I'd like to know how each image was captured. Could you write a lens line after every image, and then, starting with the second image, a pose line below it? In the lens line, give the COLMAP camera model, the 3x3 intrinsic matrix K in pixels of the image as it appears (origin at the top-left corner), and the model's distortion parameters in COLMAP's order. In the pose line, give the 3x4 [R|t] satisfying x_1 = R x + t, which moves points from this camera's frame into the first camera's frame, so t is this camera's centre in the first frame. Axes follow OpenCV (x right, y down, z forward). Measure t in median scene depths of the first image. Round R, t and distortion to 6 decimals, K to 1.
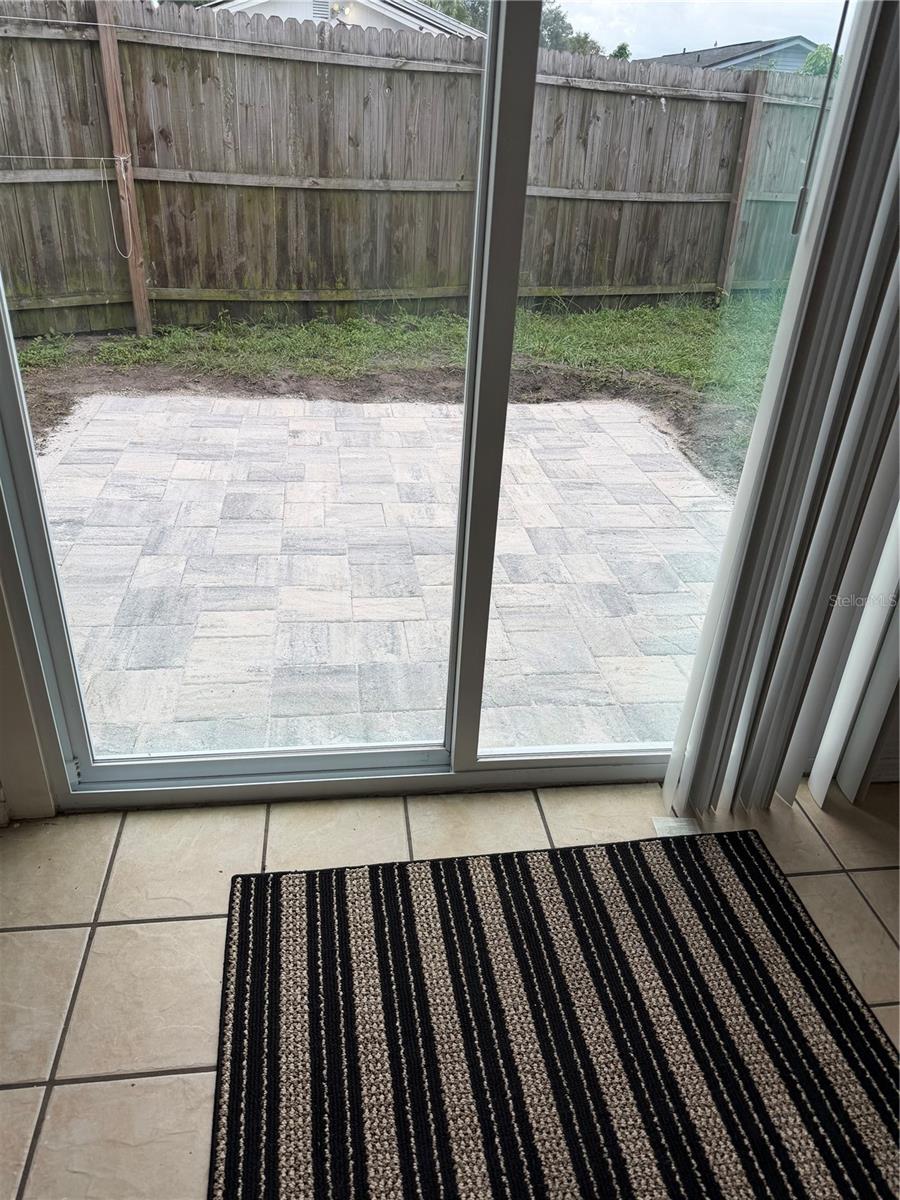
lens RADIAL K [[859.1, 0, 450.0], [0, 859.1, 600.0], [0, 0, 1]] dist [0.080605, -0.000630]
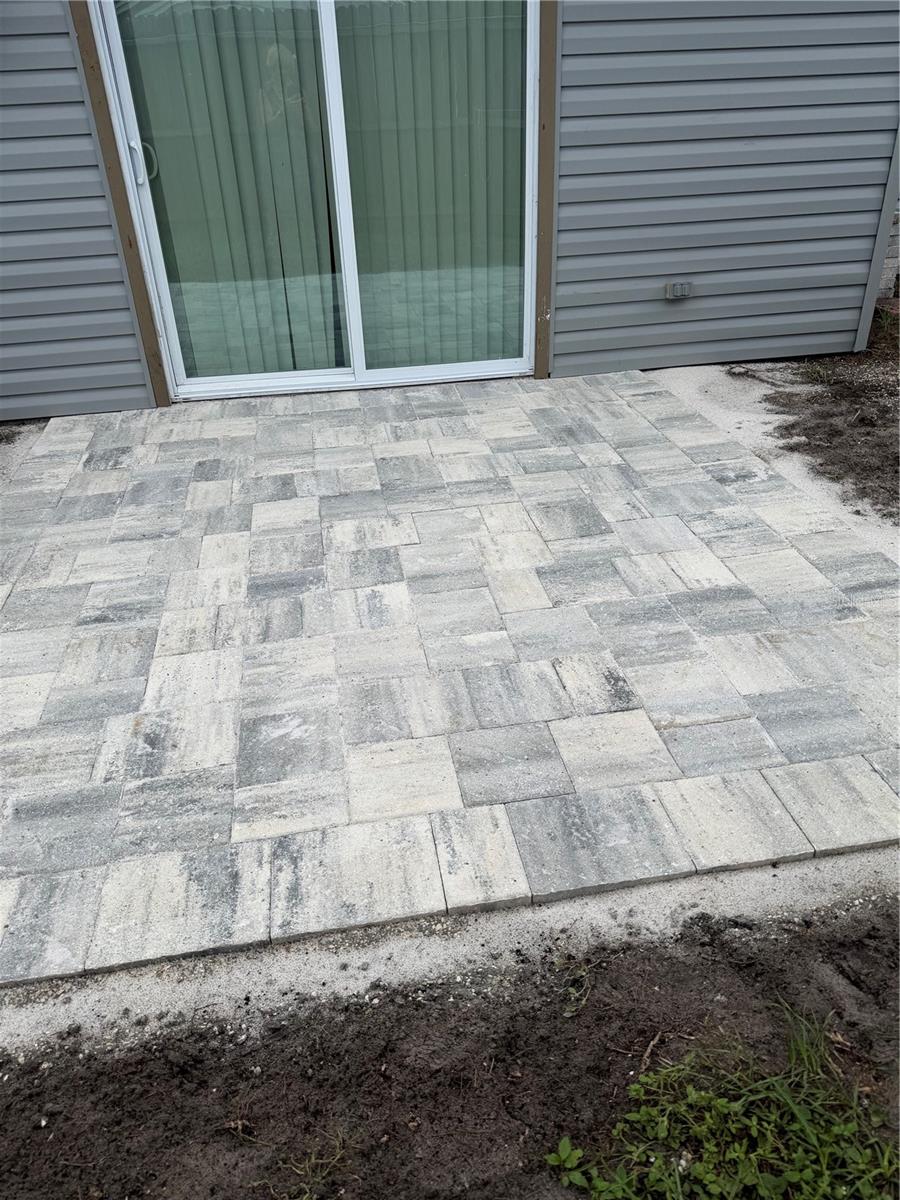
lens RADIAL K [[859.1, 0, 450.0], [0, 859.1, 600.0], [0, 0, 1]] dist [0.080605, -0.000630]
pose [[-0.999414, -0.003473, -0.034054, -0.076354], [-0.031079, 0.509040, 0.860182, -0.733393], [0.014347, 0.860736, -0.508849, 1.385585]]
